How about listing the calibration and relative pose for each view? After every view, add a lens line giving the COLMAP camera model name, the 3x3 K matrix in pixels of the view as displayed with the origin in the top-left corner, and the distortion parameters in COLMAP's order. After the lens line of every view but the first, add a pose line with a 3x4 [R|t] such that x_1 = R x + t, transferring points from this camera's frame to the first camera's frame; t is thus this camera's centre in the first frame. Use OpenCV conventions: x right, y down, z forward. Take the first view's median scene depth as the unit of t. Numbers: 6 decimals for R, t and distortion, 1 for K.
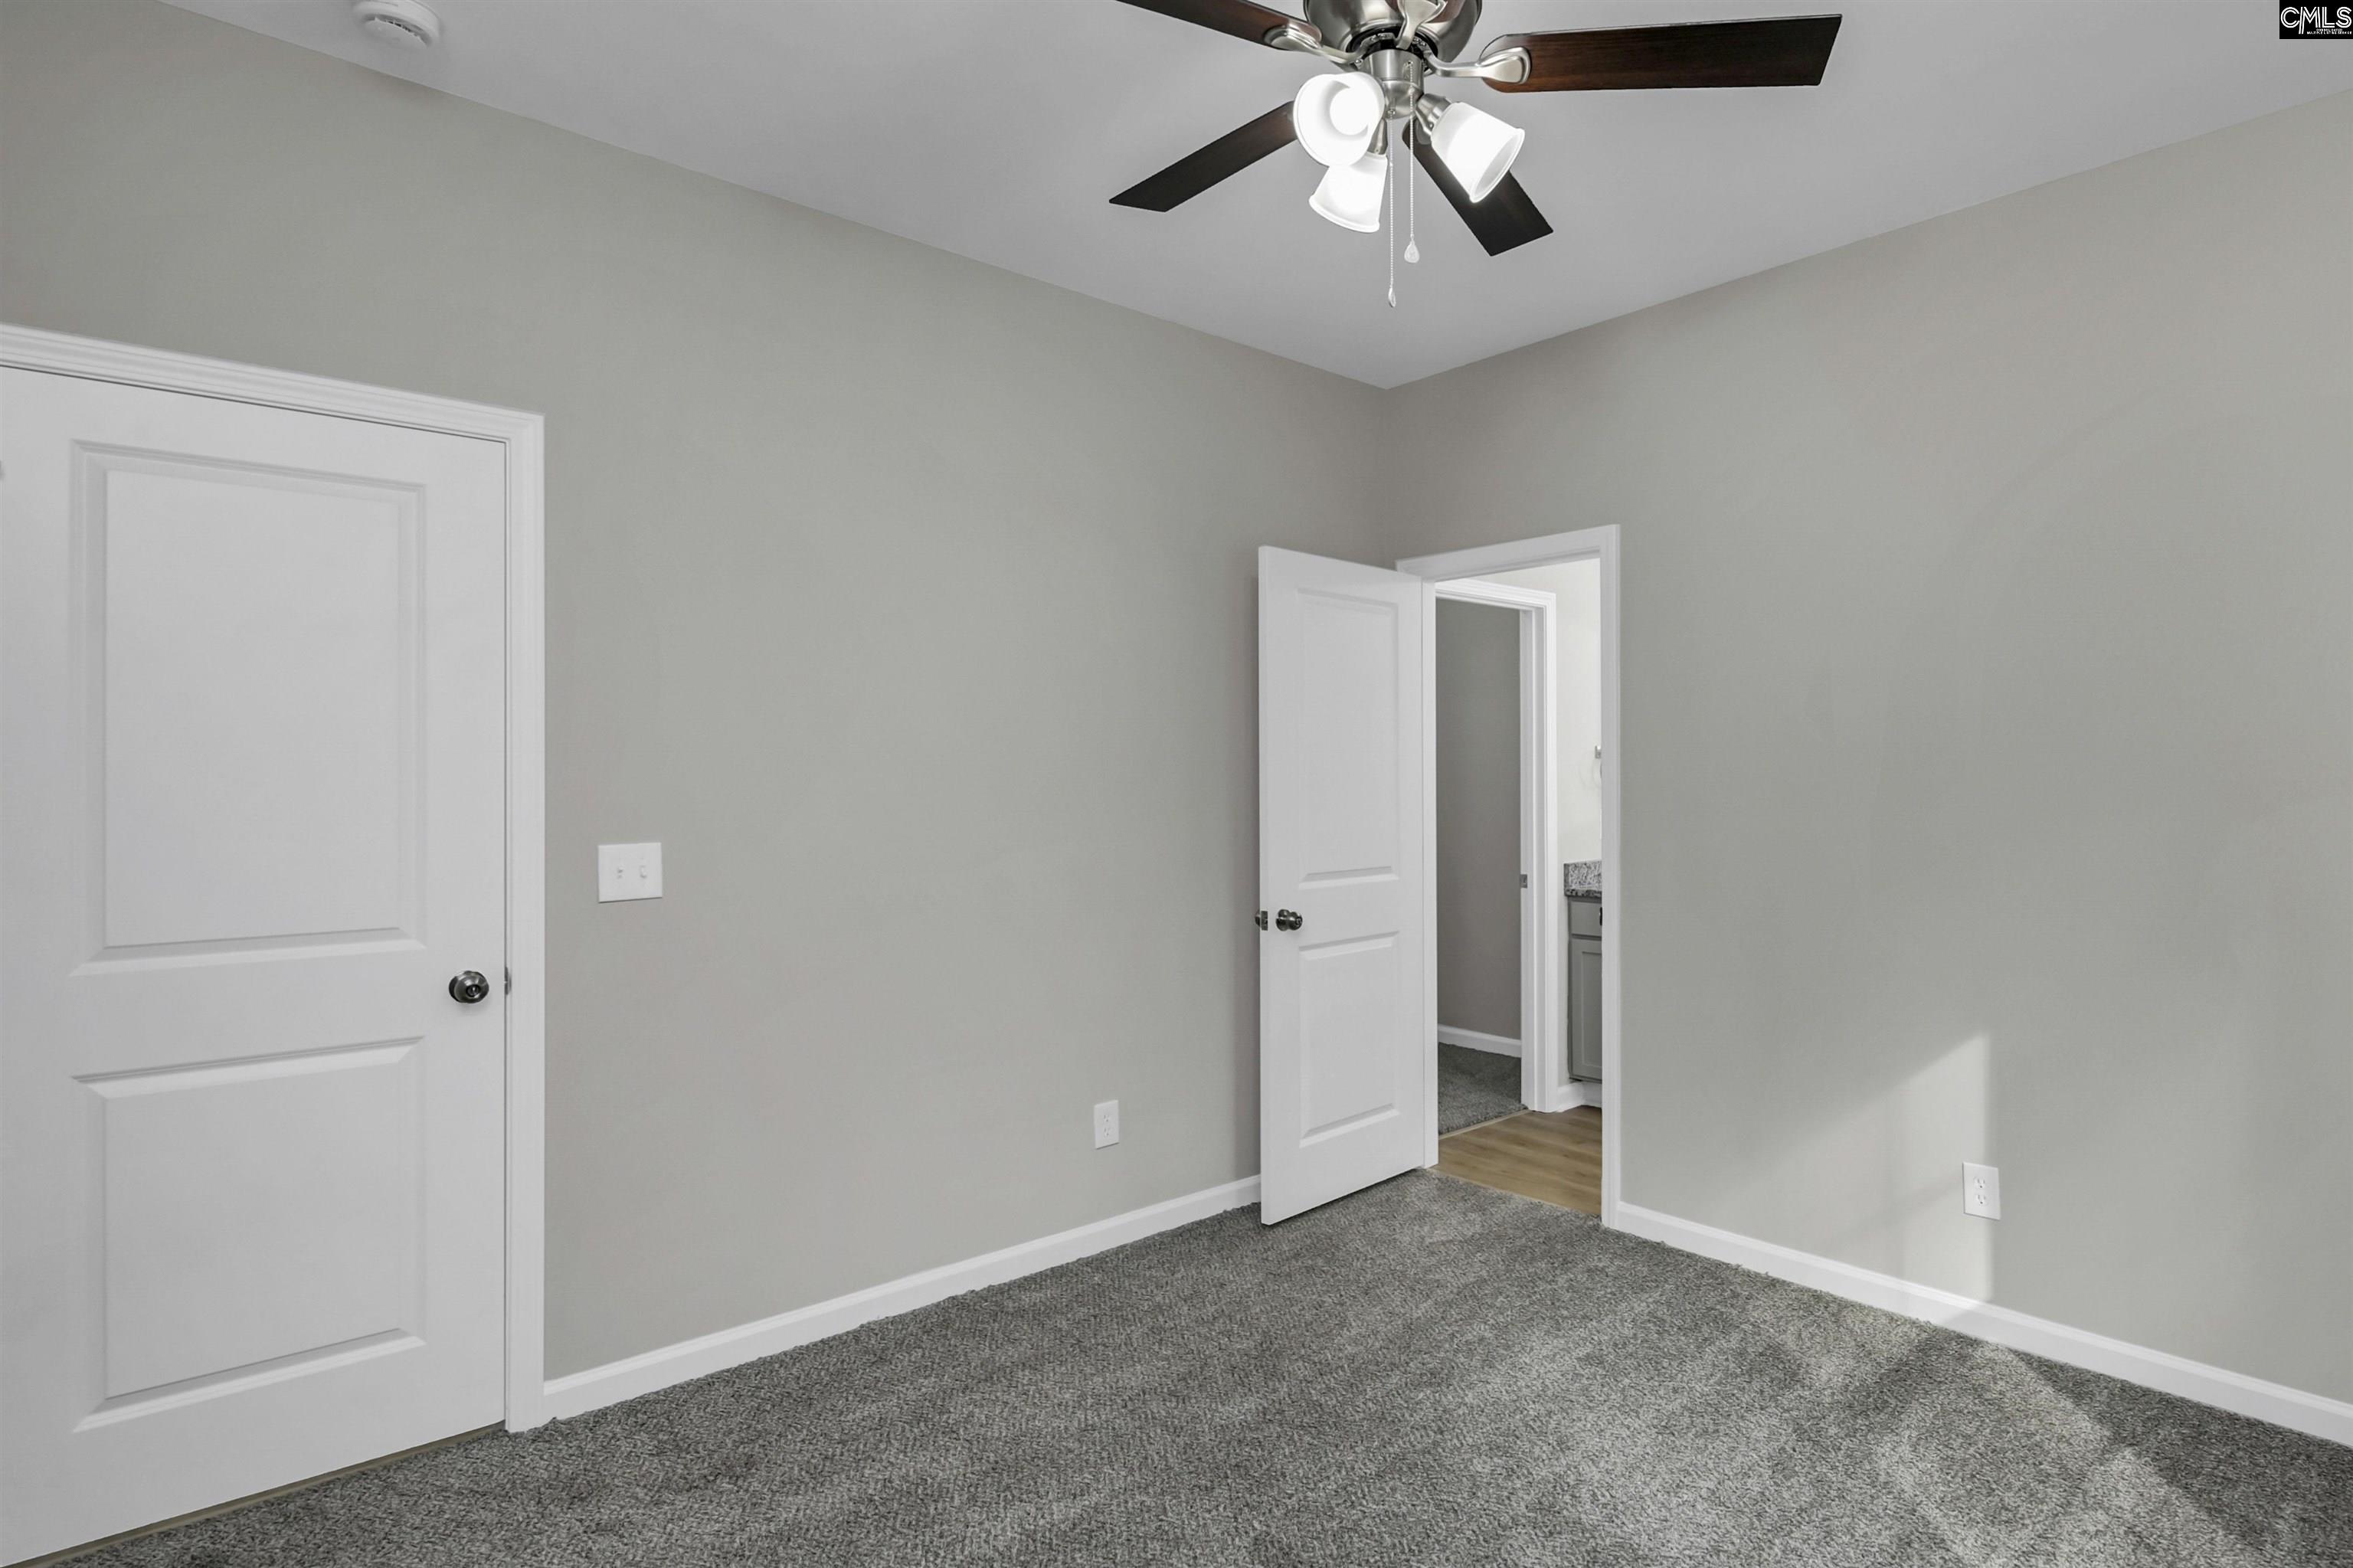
lens RADIAL K [[1220.6, 0, 1193.7], [0, 1220.6, 752.1], [0, 0, 1]] dist [-0.008726, -0.000575]
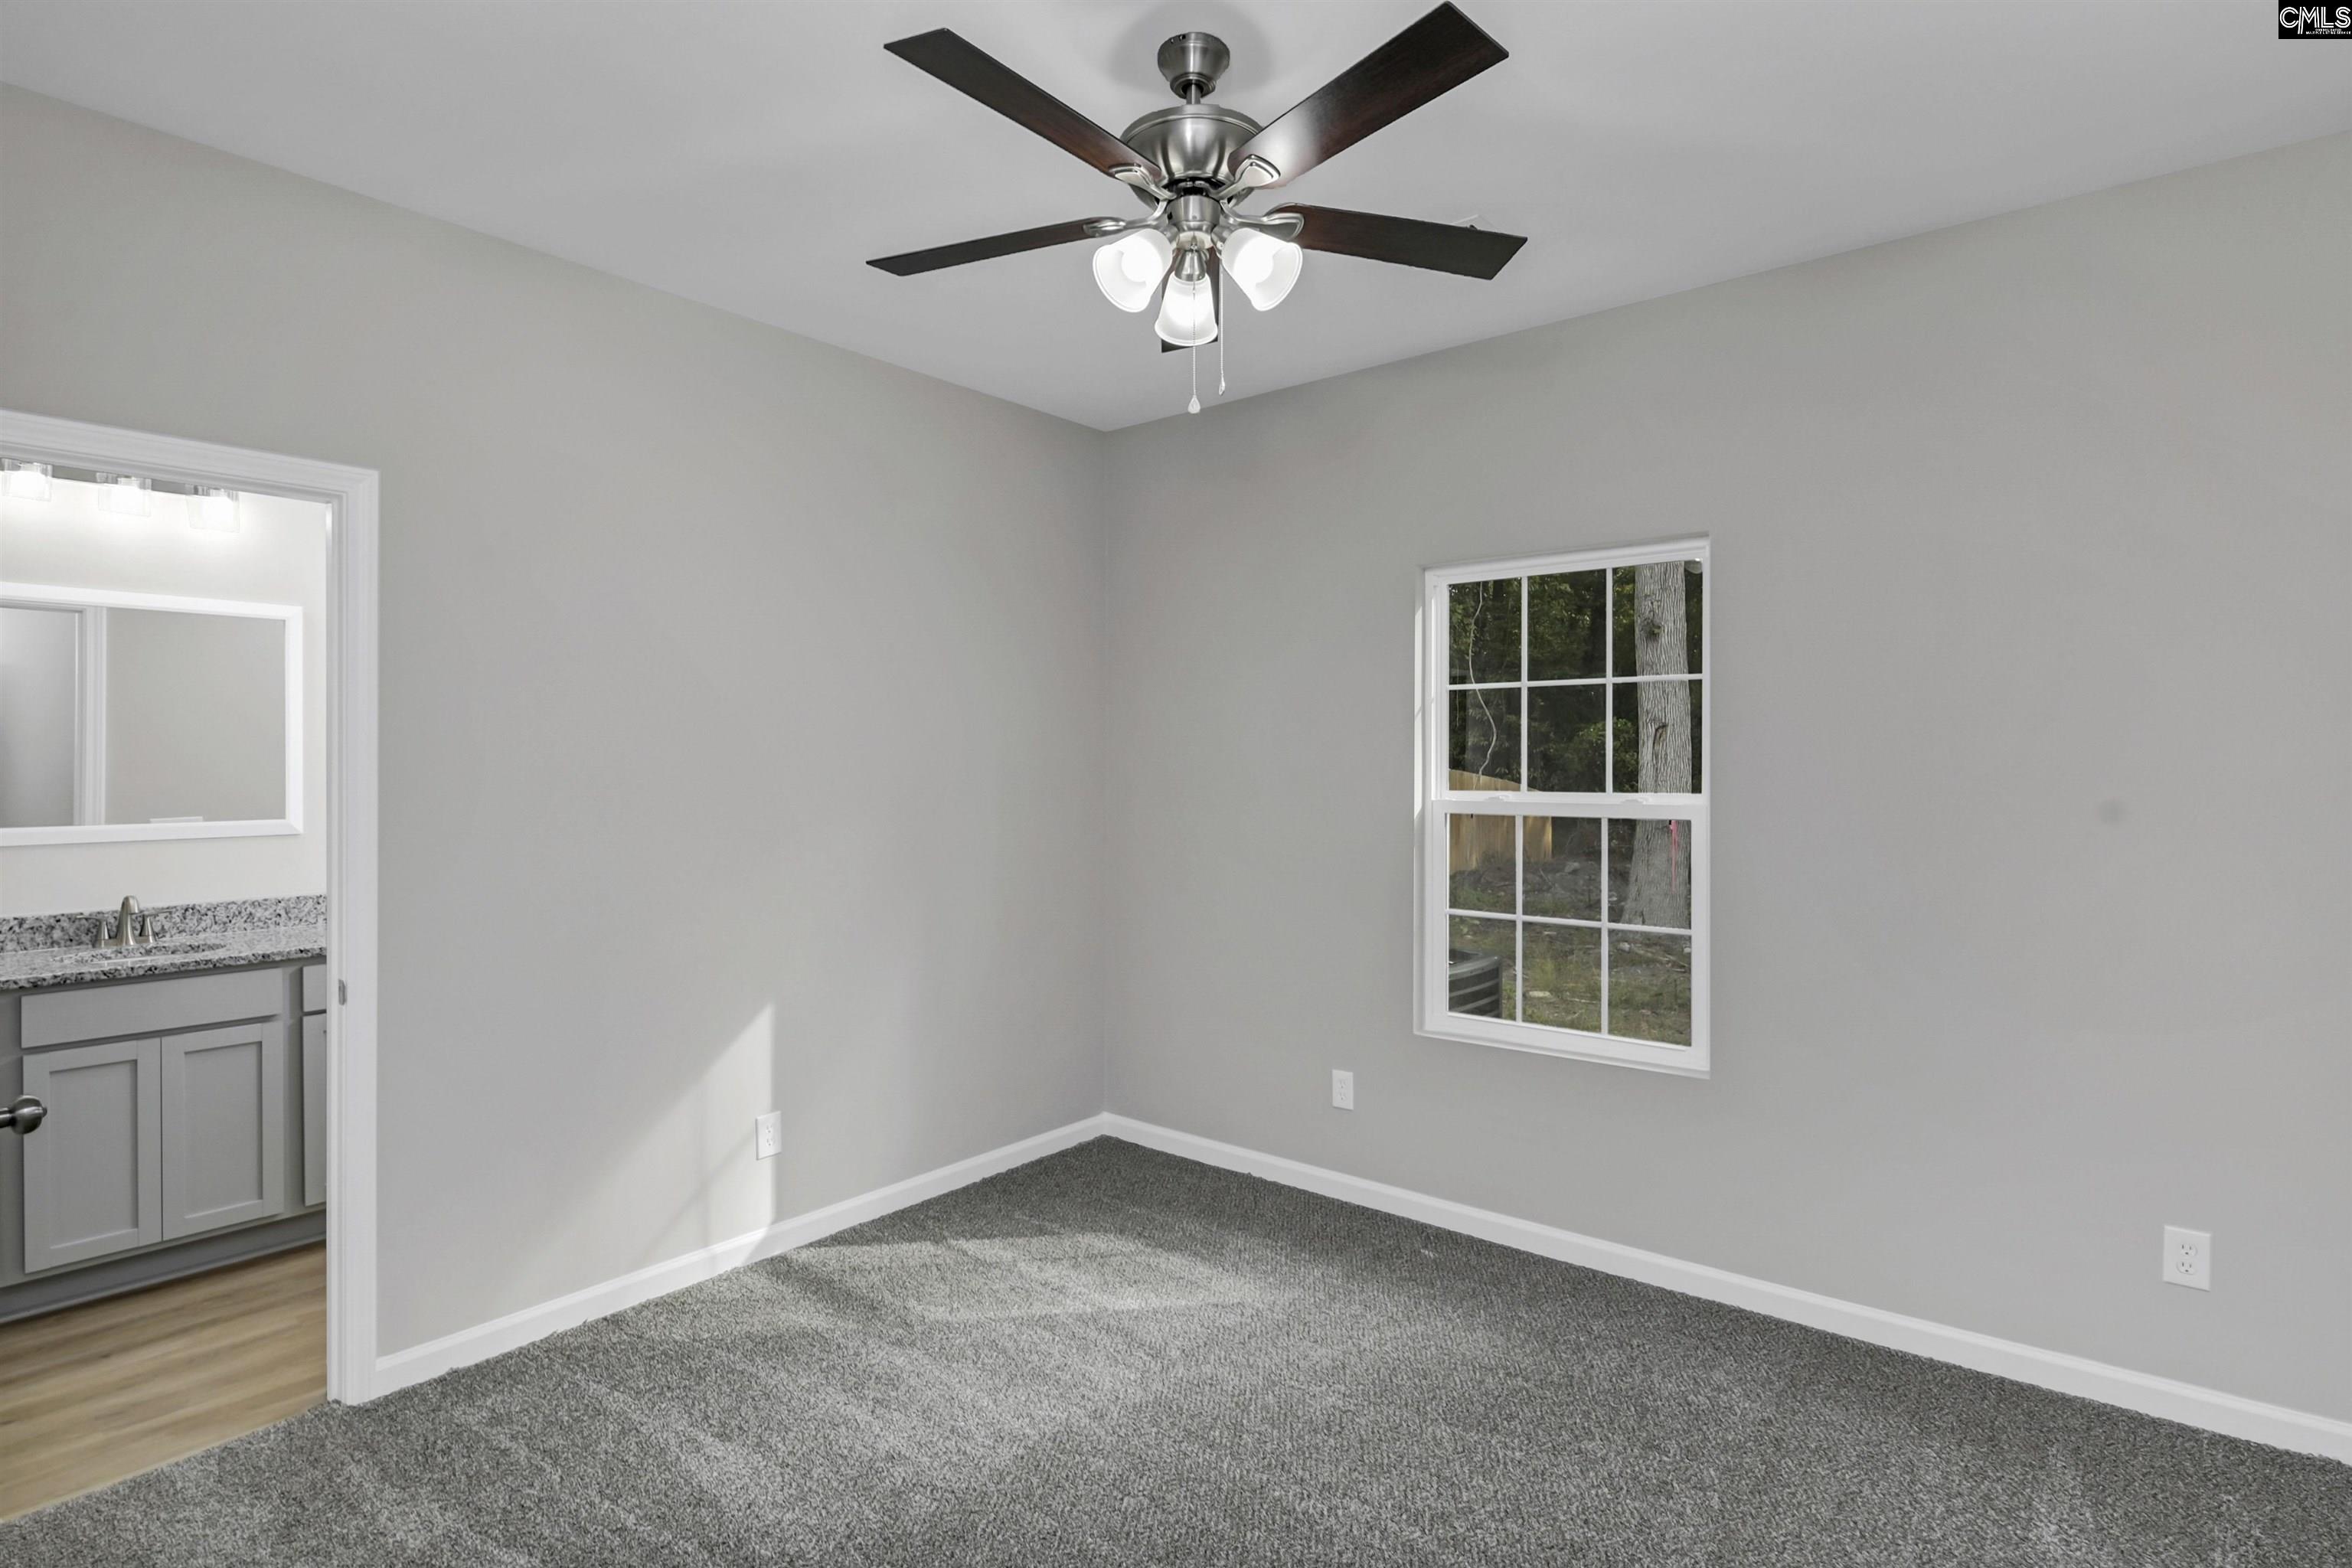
lens RADIAL K [[1220.1, 0, 1193.2], [0, 1220.1, 752.1], [0, 0, 1]] dist [-0.008726, -0.000575]
pose [[-0.189859, 0.022966, 0.981543, -0.629950], [-0.002596, 0.999711, -0.023893, 0.007264], [-0.981808, -0.007085, -0.189744, 0.810142]]
